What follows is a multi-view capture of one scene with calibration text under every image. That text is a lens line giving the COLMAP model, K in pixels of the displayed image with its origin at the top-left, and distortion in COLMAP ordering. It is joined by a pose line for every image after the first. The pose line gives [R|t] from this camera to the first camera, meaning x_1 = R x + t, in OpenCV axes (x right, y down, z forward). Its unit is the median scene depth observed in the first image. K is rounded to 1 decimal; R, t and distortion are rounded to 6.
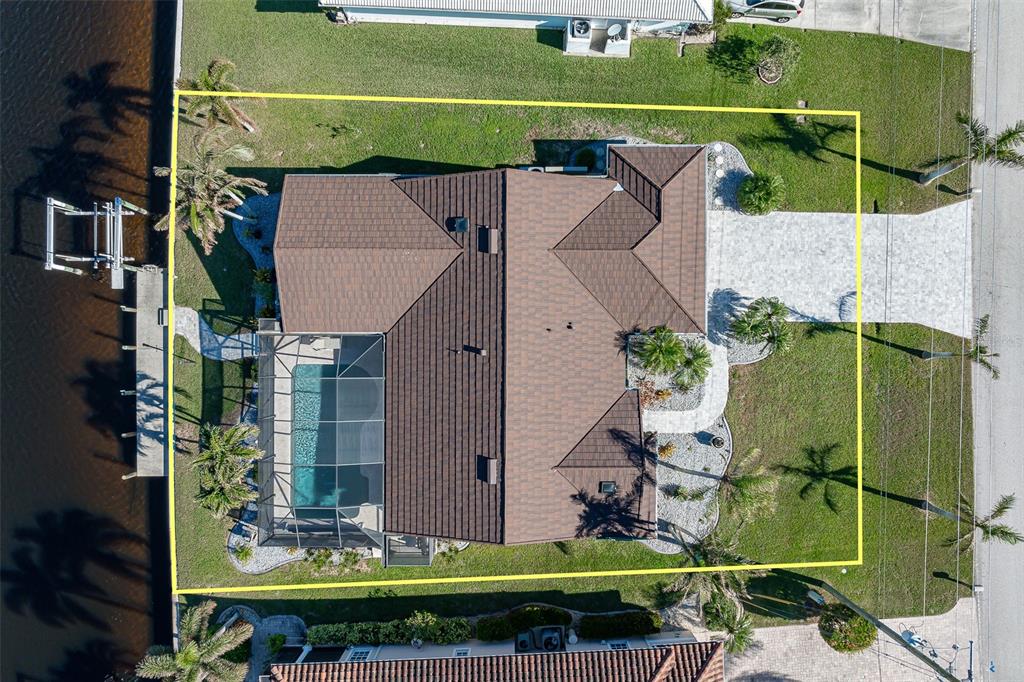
lens RADIAL K [[713.0, 0, 534.8], [0, 713.0, 345.6], [0, 0, 1]] dist [-0.006112, -0.000968]
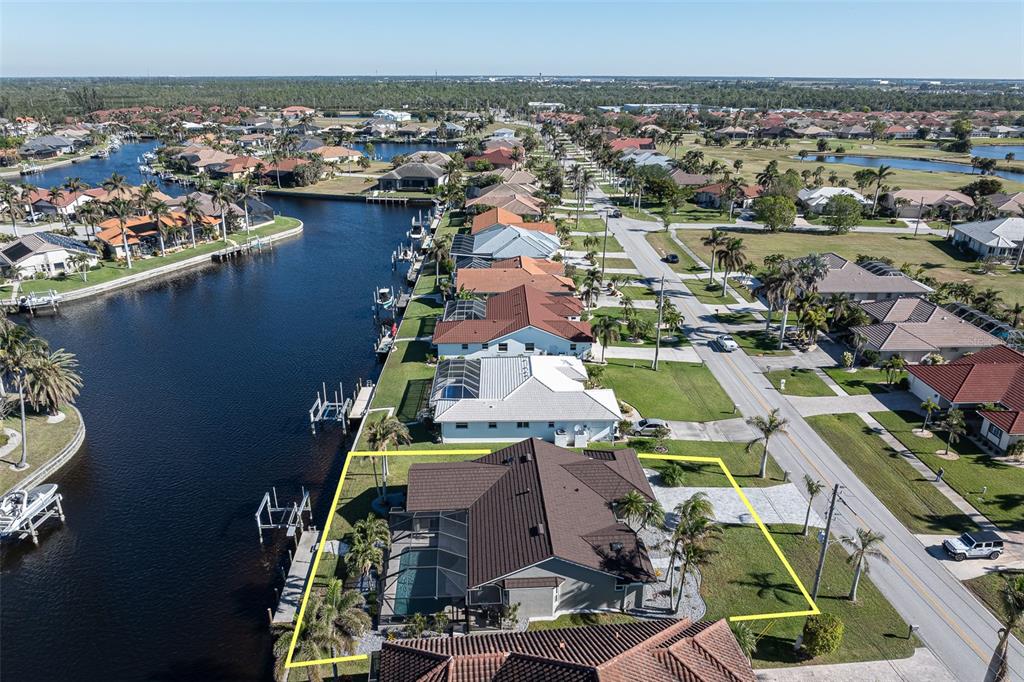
lens RADIAL K [[733.1, 0, 506.6], [0, 733.1, 305.5], [0, 0, 1]] dist [-0.007975, 0.005014]
pose [[0.998526, -0.023929, 0.048724, -0.179238], [0.053793, 0.315894, -0.947268, 1.381906], [0.007276, 0.948493, 0.316715, 0.001293]]
